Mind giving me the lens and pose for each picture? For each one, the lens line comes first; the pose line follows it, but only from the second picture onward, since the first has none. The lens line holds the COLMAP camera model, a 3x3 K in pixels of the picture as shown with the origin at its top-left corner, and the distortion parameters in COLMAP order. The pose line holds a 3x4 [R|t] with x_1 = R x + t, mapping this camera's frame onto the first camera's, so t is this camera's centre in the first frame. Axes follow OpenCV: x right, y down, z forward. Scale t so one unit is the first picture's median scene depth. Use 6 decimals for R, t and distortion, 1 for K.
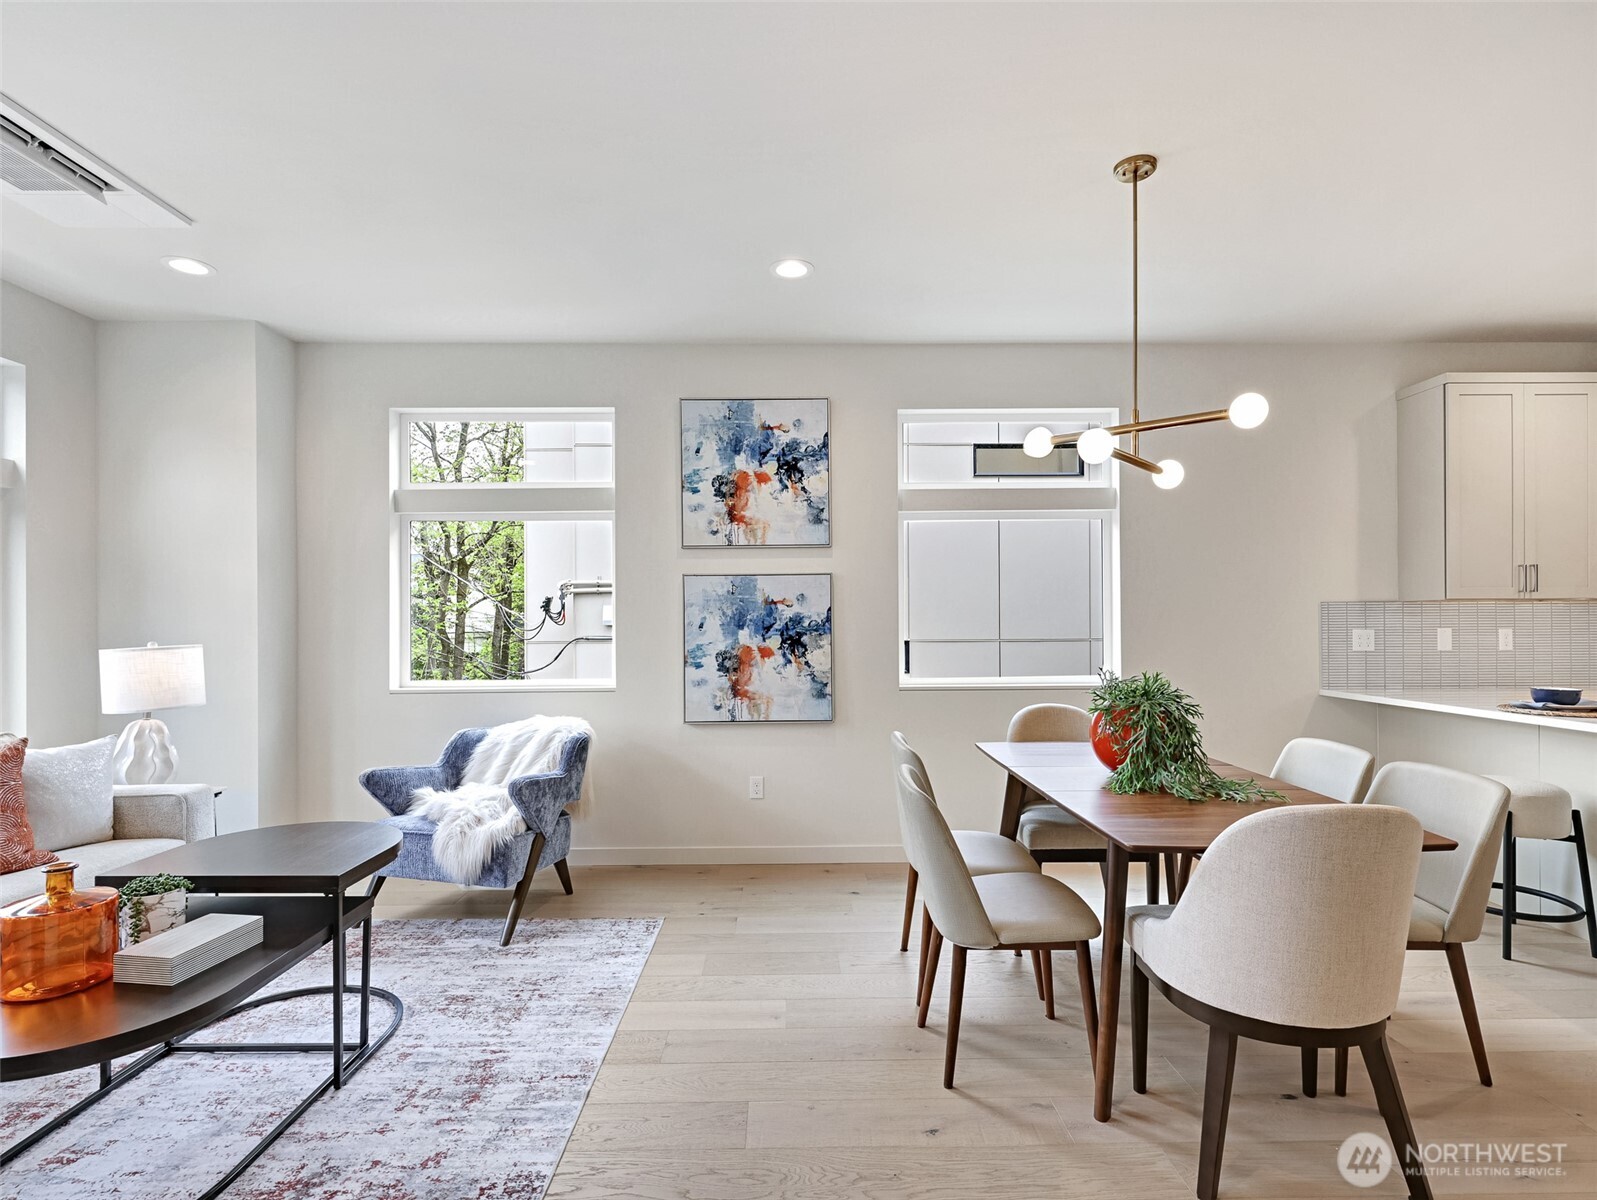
lens RADIAL K [[798.7, 0, 796.3], [0, 798.7, 613.8], [0, 0, 1]] dist [0.003547, 0.000372]
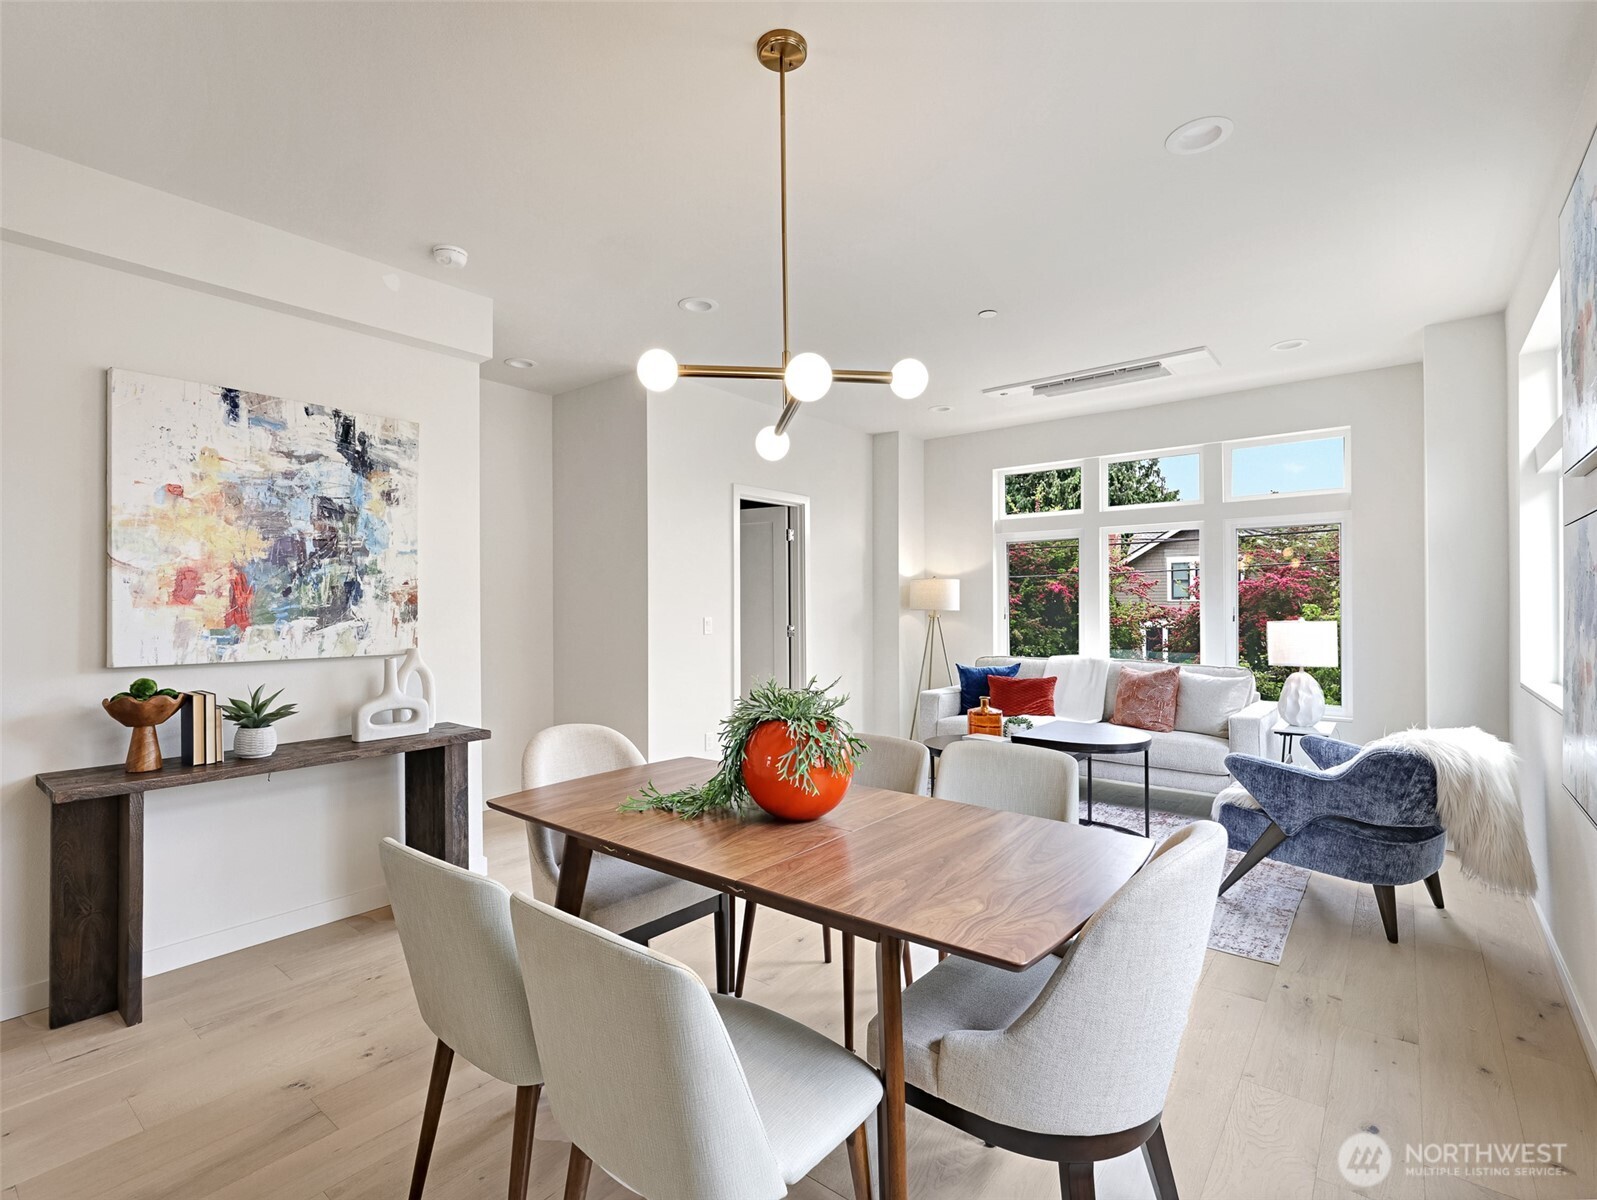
lens RADIAL K [[759.2, 0, 789.5], [0, 759.2, 600.4], [0, 0, 1]] dist [0.002955, 0.000213]
pose [[-0.642270, 0.005976, -0.766455, 0.625061], [0.016987, 0.999835, -0.006439, -0.001286], [0.766290, -0.017155, -0.642265, 0.926700]]
